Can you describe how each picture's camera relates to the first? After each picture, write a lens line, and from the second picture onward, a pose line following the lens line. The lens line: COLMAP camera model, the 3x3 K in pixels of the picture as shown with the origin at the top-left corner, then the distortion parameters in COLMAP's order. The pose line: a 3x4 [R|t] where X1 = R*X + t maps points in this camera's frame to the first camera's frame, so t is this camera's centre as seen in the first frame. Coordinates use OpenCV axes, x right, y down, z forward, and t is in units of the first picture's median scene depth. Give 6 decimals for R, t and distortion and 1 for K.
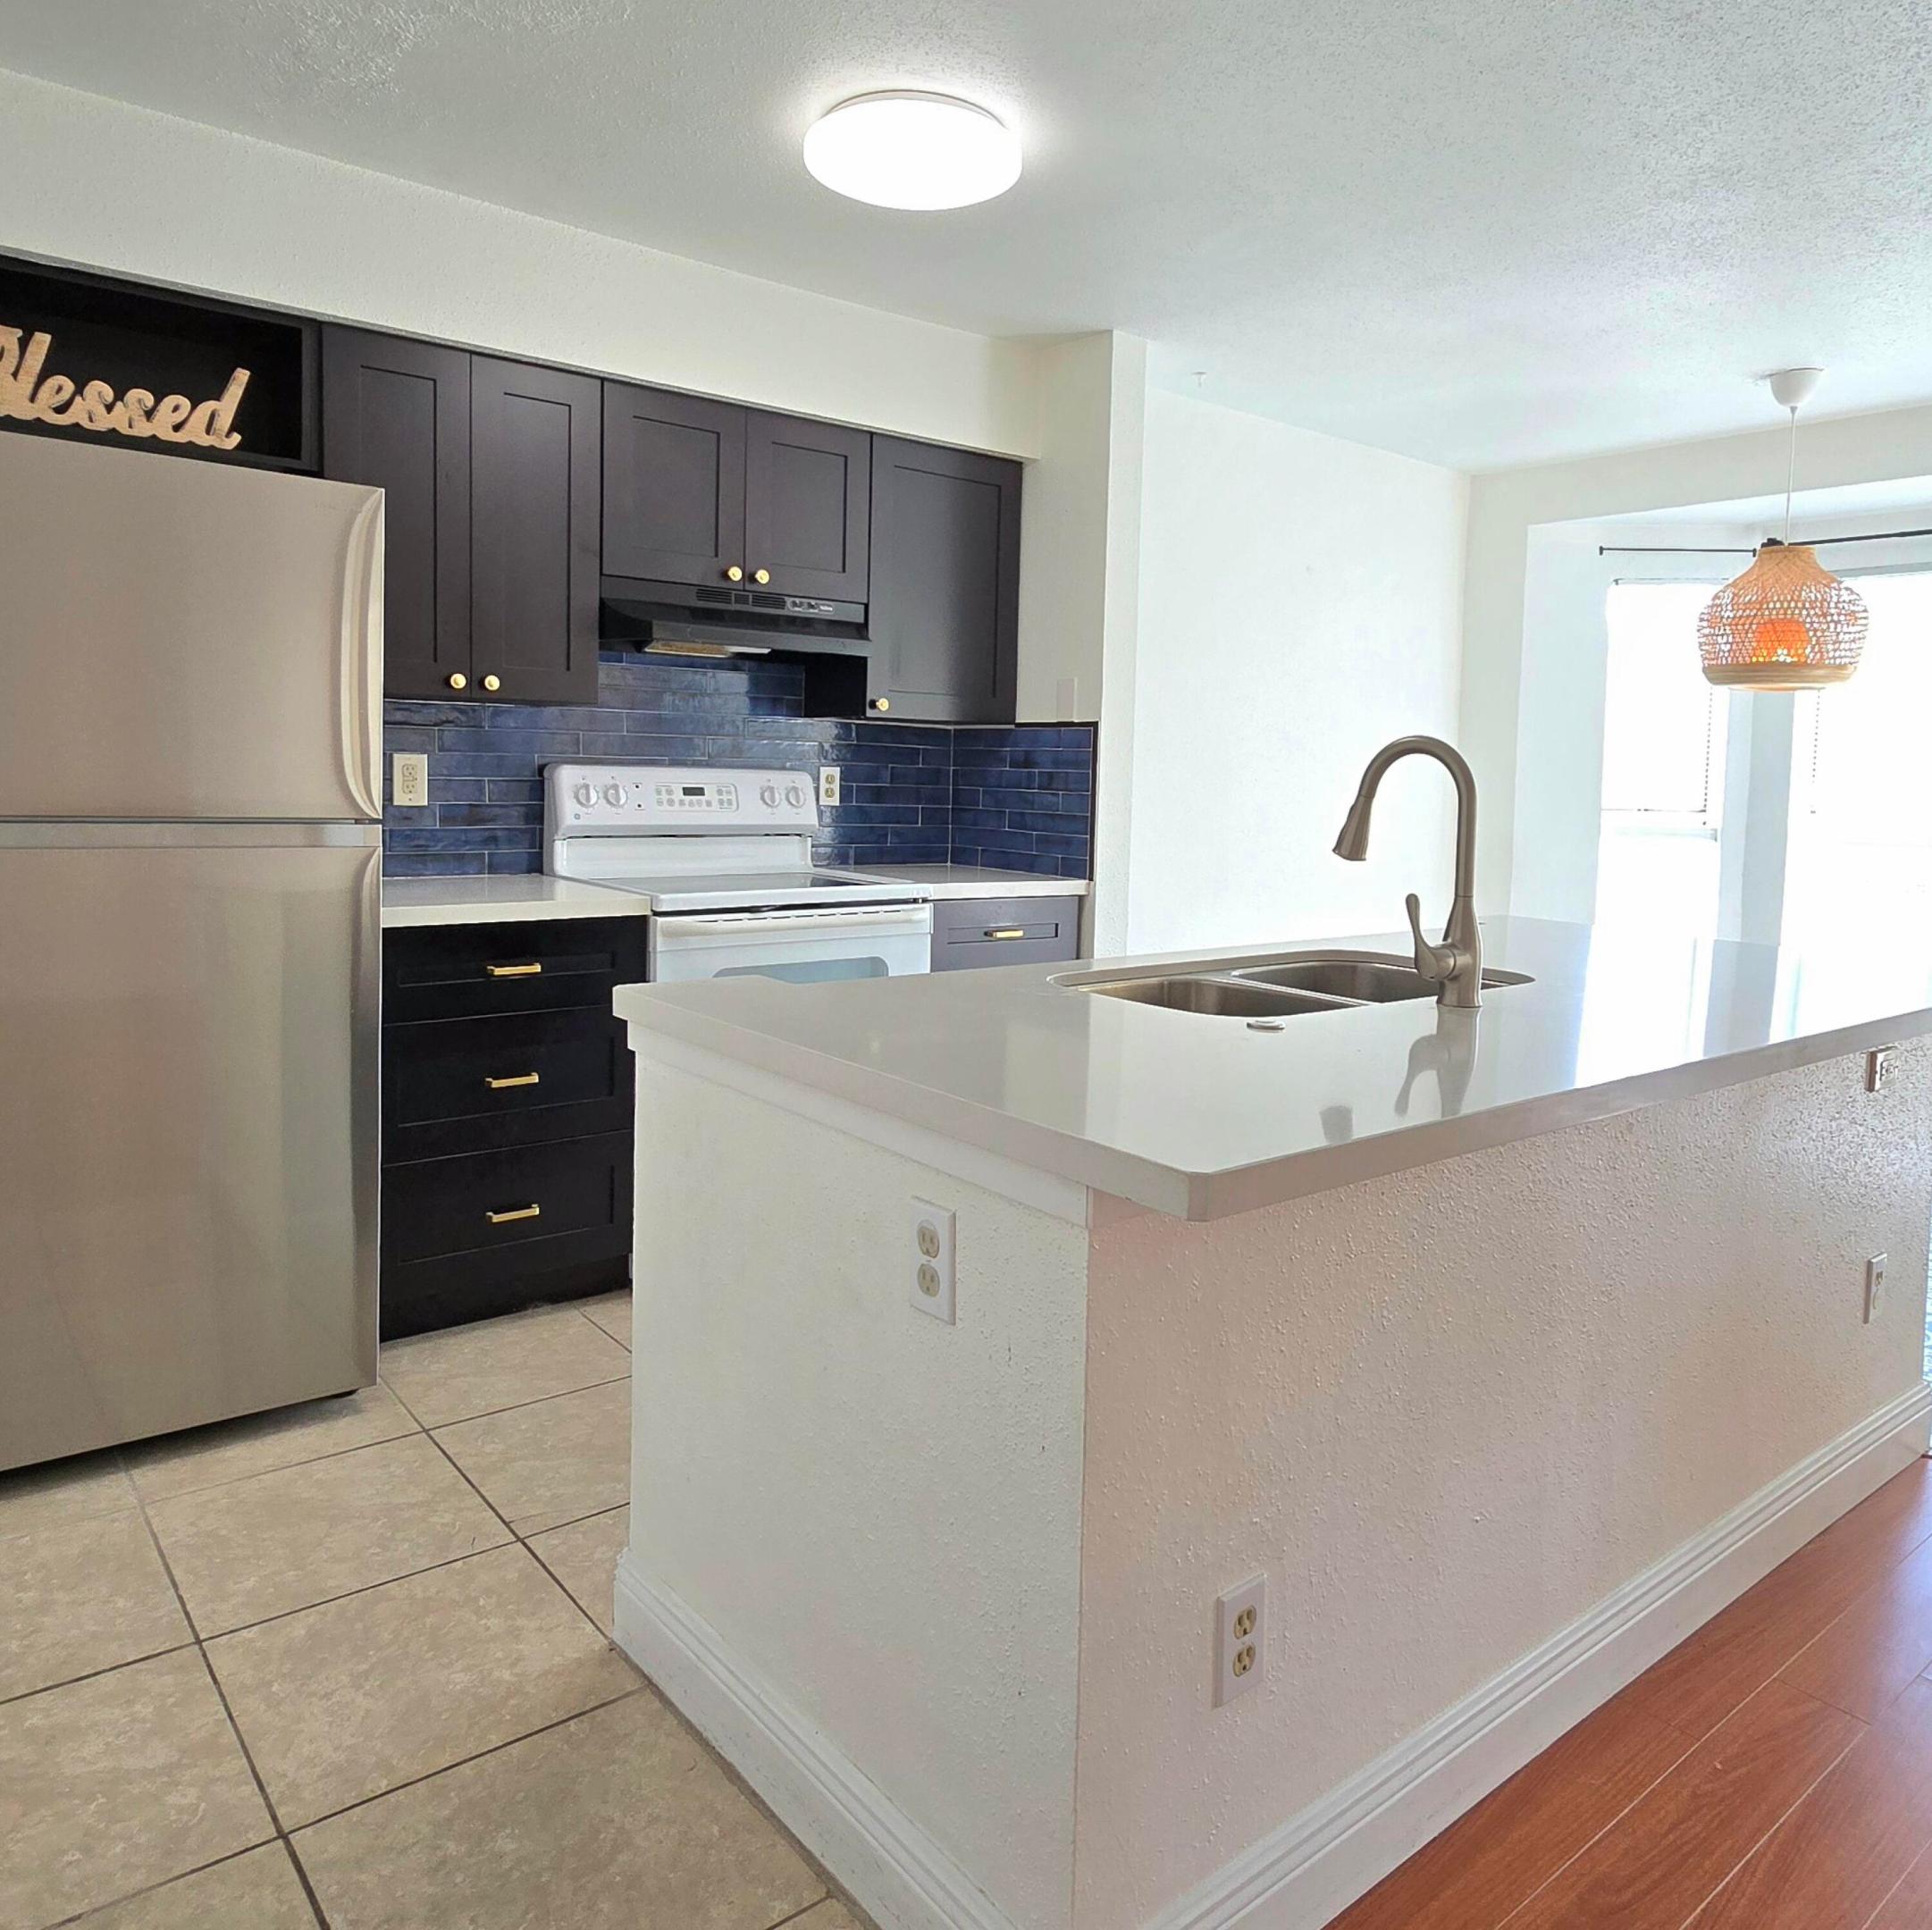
lens RADIAL K [[1414.4, 0, 966.0], [0, 1414.4, 965.0], [0, 0, 1]] dist [-0.002058, -0.000655]
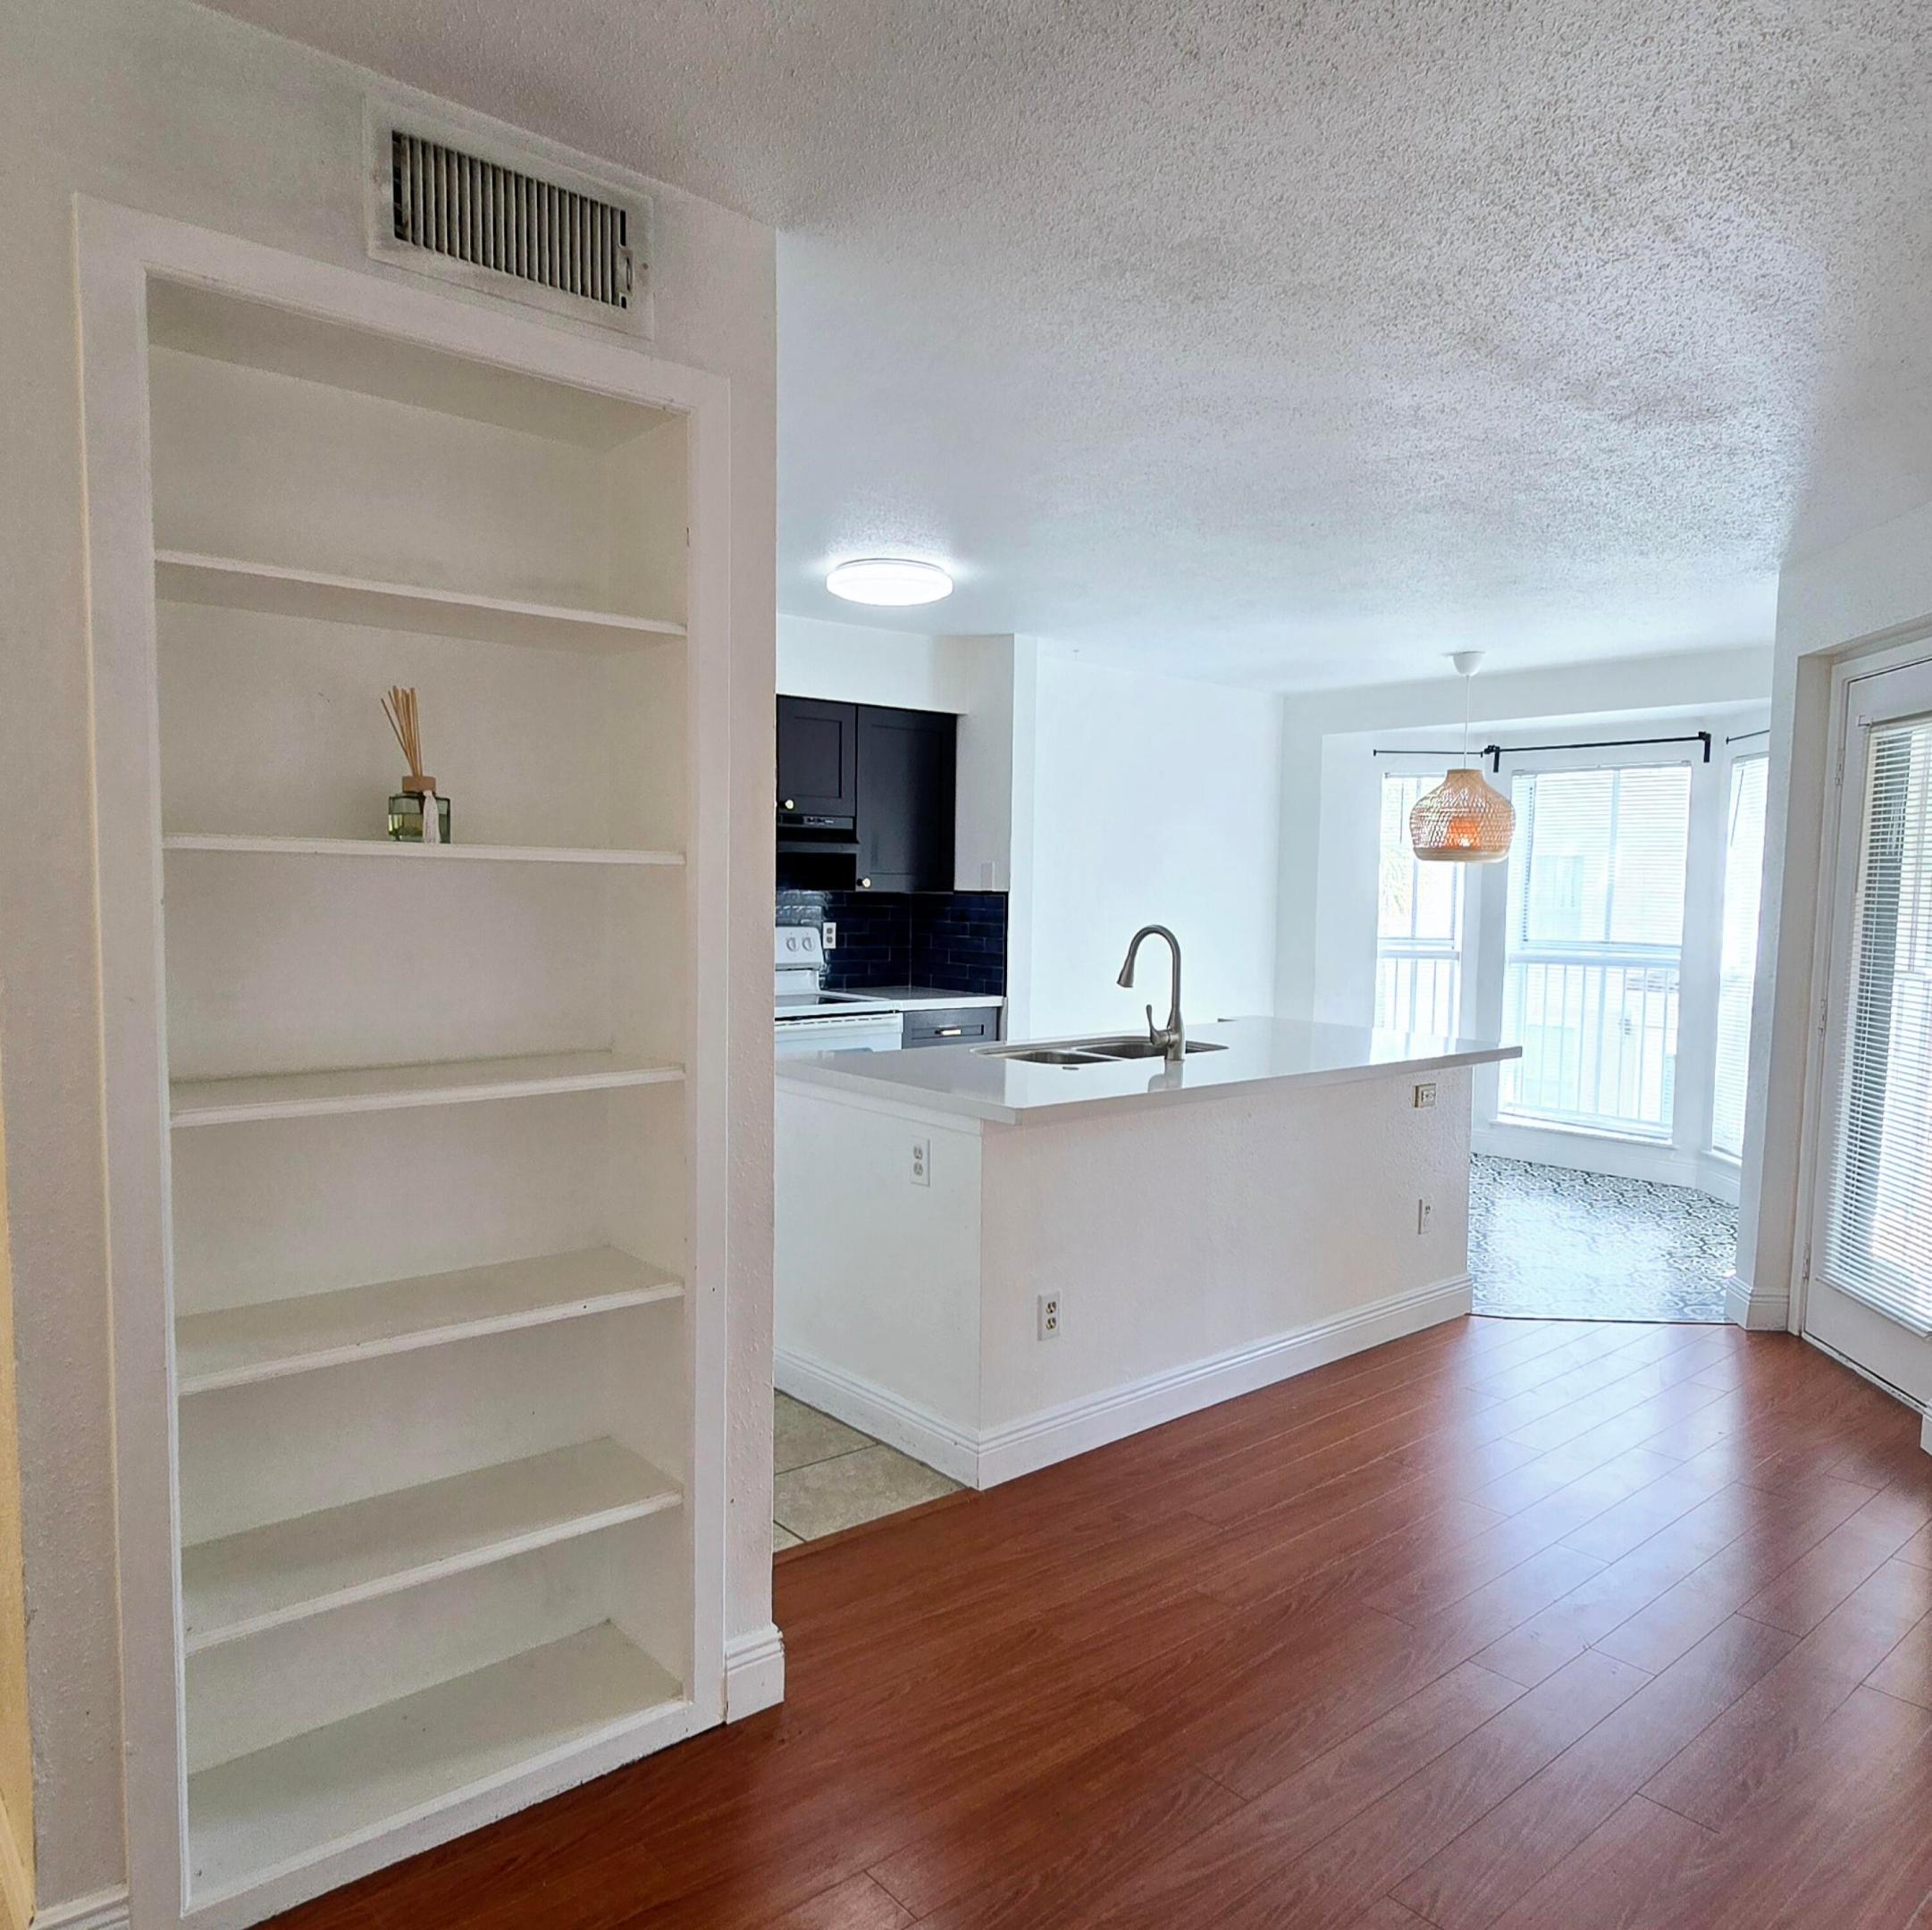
lens RADIAL K [[1414.4, 0, 966.0], [0, 1414.4, 965.0], [0, 0, 1]] dist [-0.002058, -0.000655]
pose [[0.999128, -0.012033, 0.039992, -0.013641], [0.015104, 0.996884, -0.077417, 0.023288], [-0.038936, 0.077954, 0.996196, -0.515643]]
